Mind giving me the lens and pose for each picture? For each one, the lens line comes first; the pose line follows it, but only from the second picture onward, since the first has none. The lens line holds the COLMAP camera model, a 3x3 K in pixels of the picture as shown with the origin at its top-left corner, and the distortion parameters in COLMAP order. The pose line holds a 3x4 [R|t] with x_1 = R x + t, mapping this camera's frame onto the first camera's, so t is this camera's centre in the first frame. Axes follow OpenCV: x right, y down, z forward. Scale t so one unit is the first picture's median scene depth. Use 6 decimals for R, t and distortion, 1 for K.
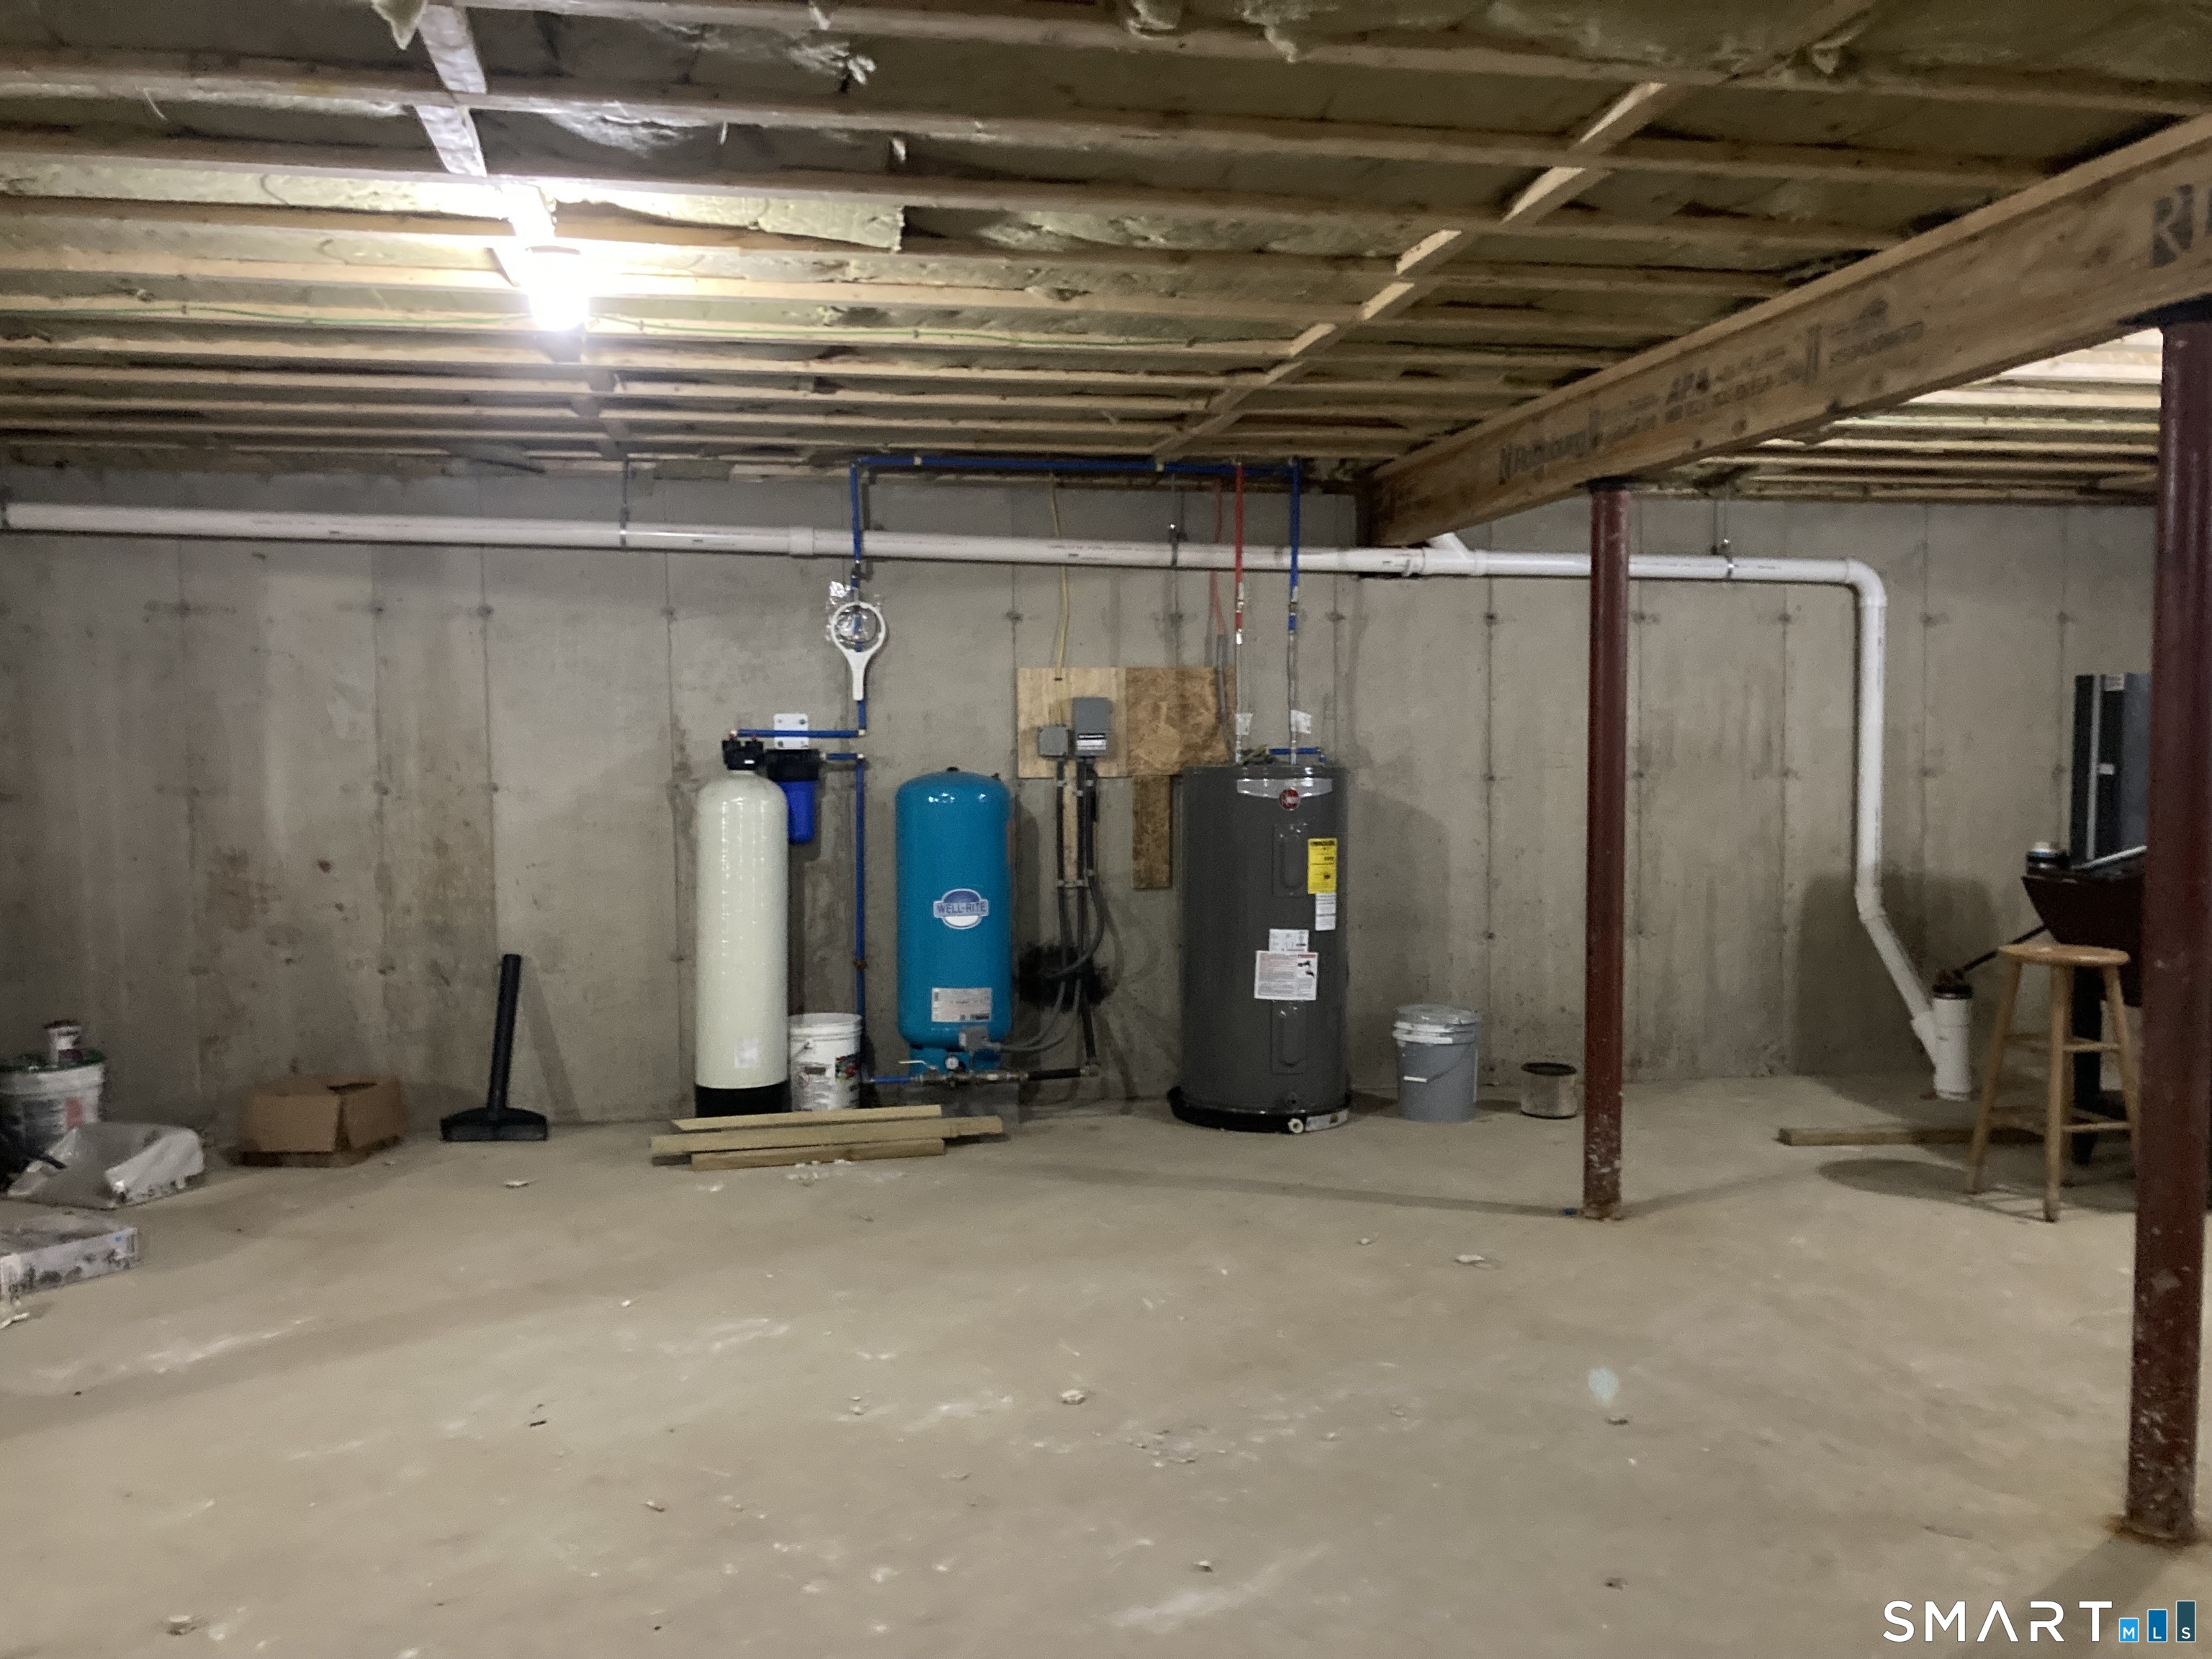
lens RADIAL K [[1827.9, 0, 1096.8], [0, 1827.9, 843.0], [0, 0, 1]] dist [0.016798, -0.016954]
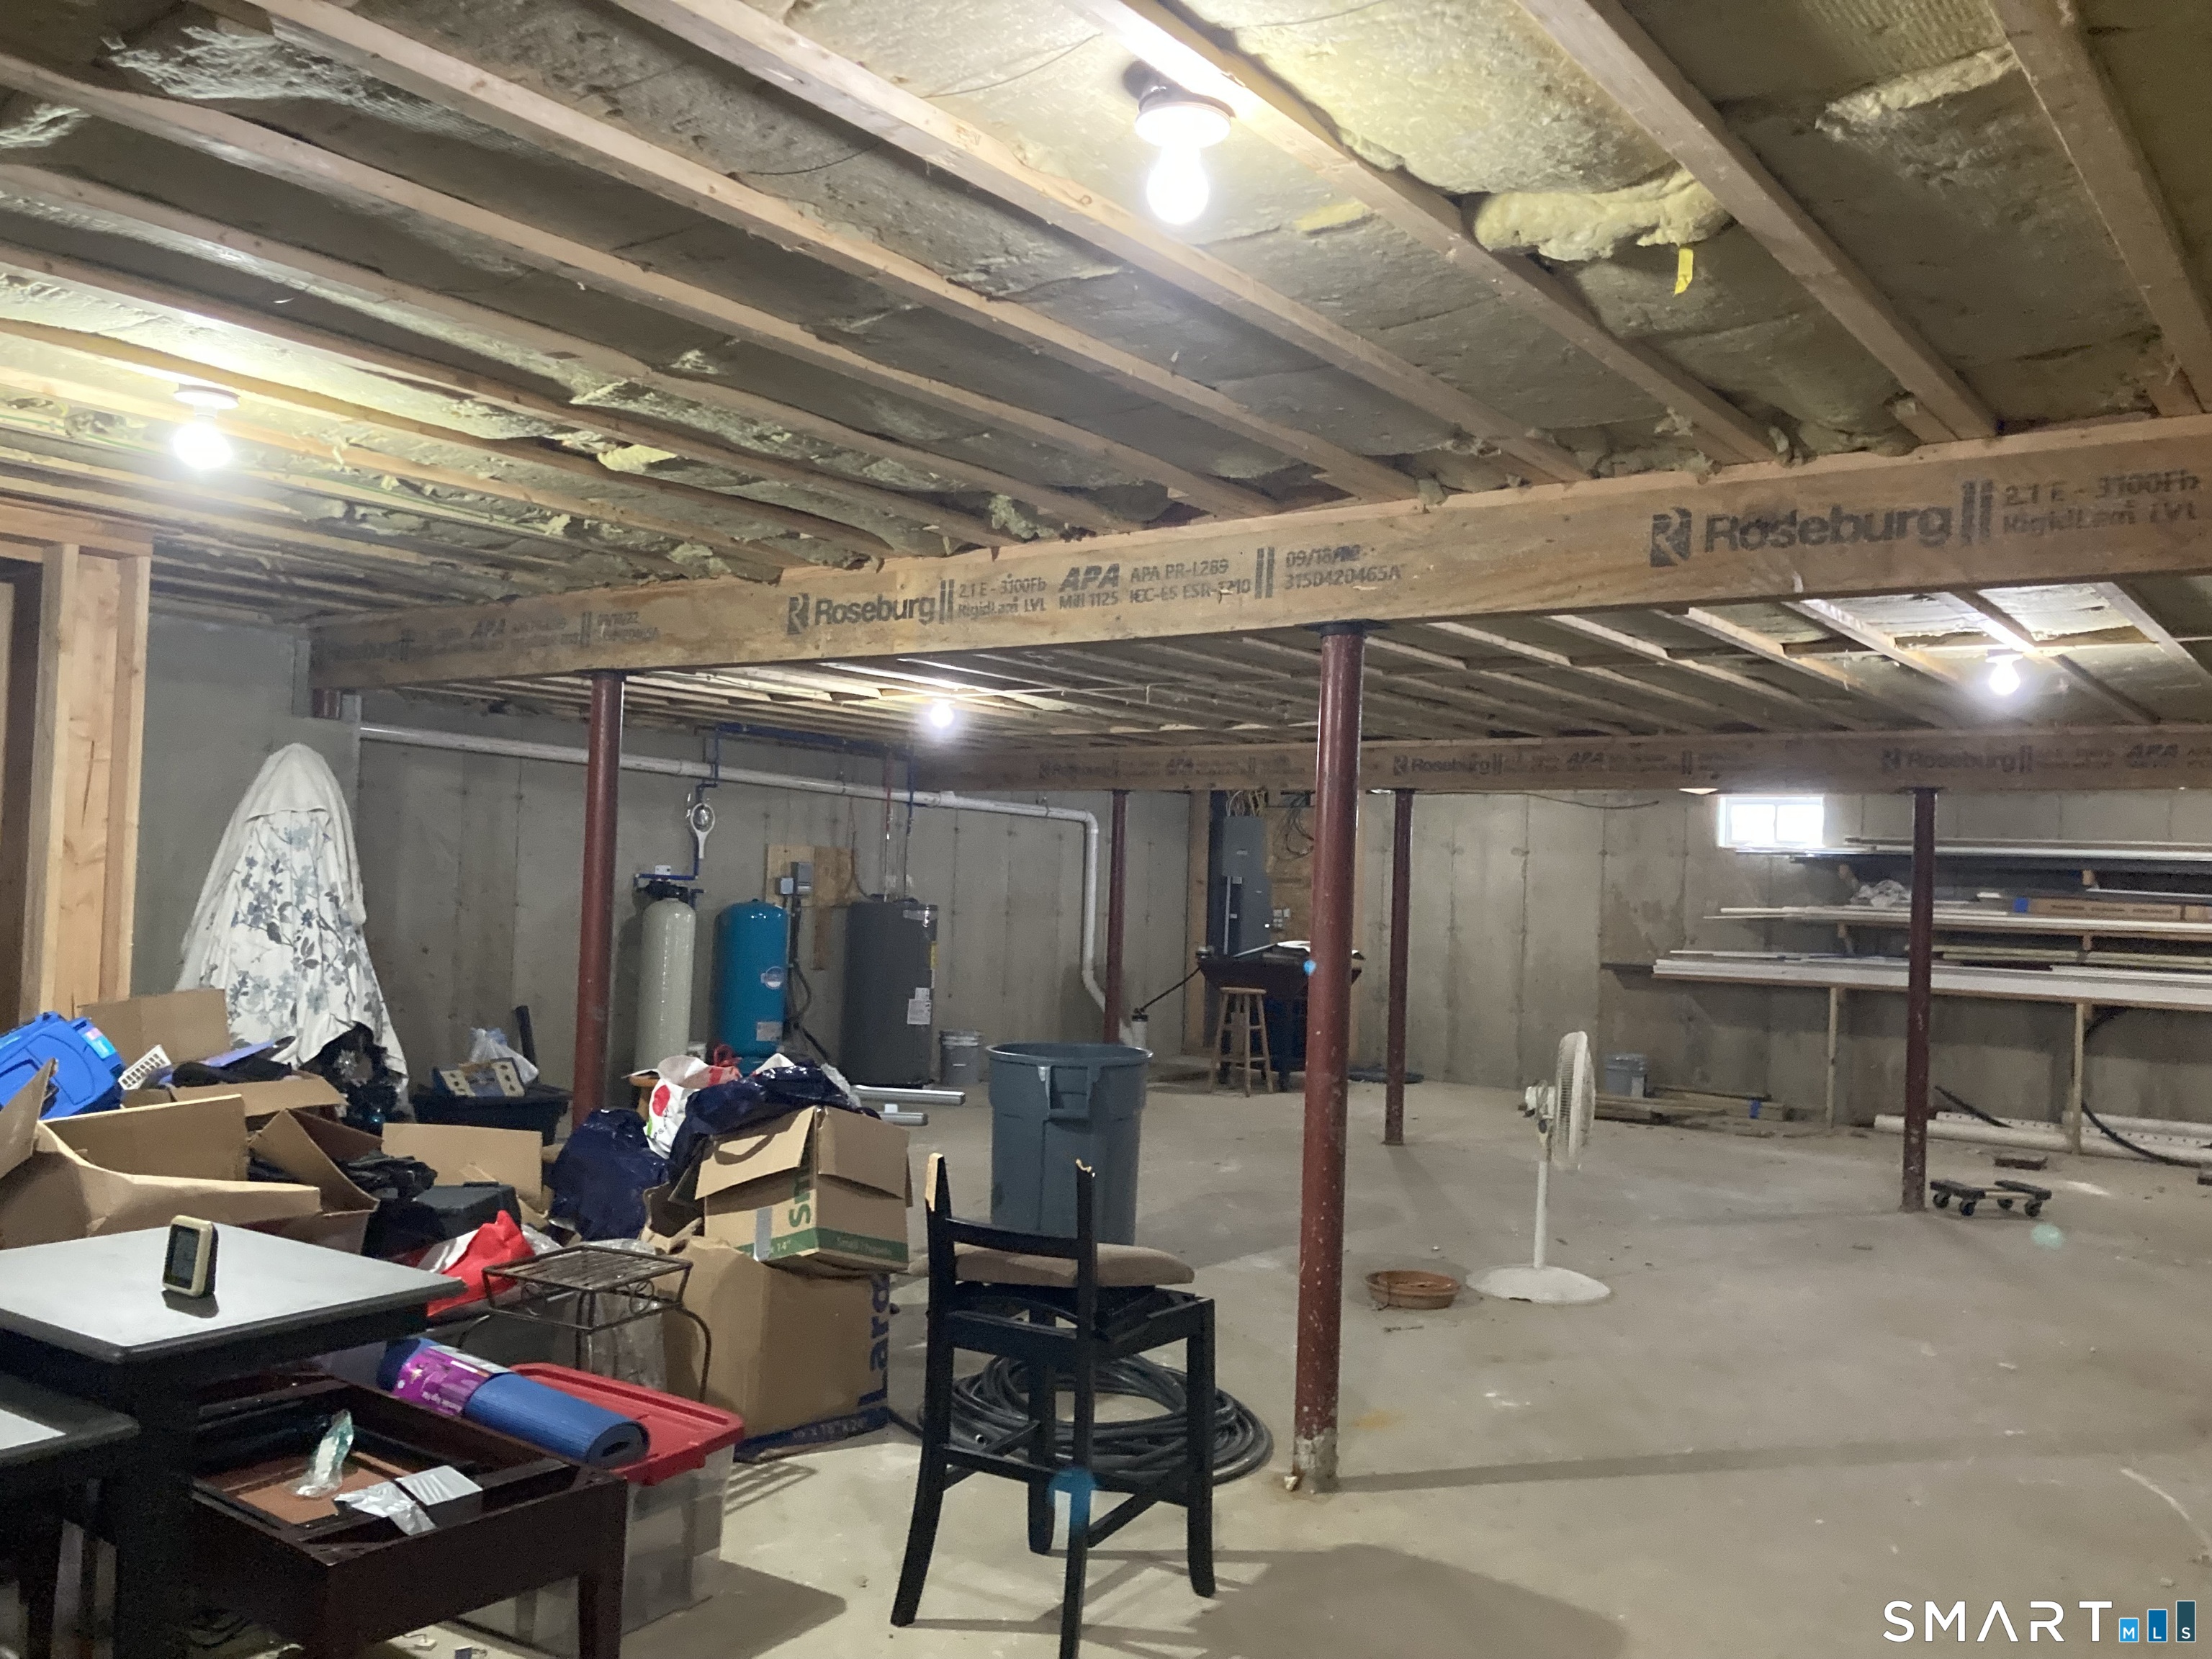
lens RADIAL K [[1827.9, 0, 1112.2], [0, 1827.9, 826.5], [0, 0, 1]] dist [0.016798, -0.016954]
pose [[0.726954, 0.057996, 0.684233, -1.031317], [-0.005434, 0.996882, -0.078723, 0.026268], [-0.686665, 0.053510, 0.725002, -0.536680]]
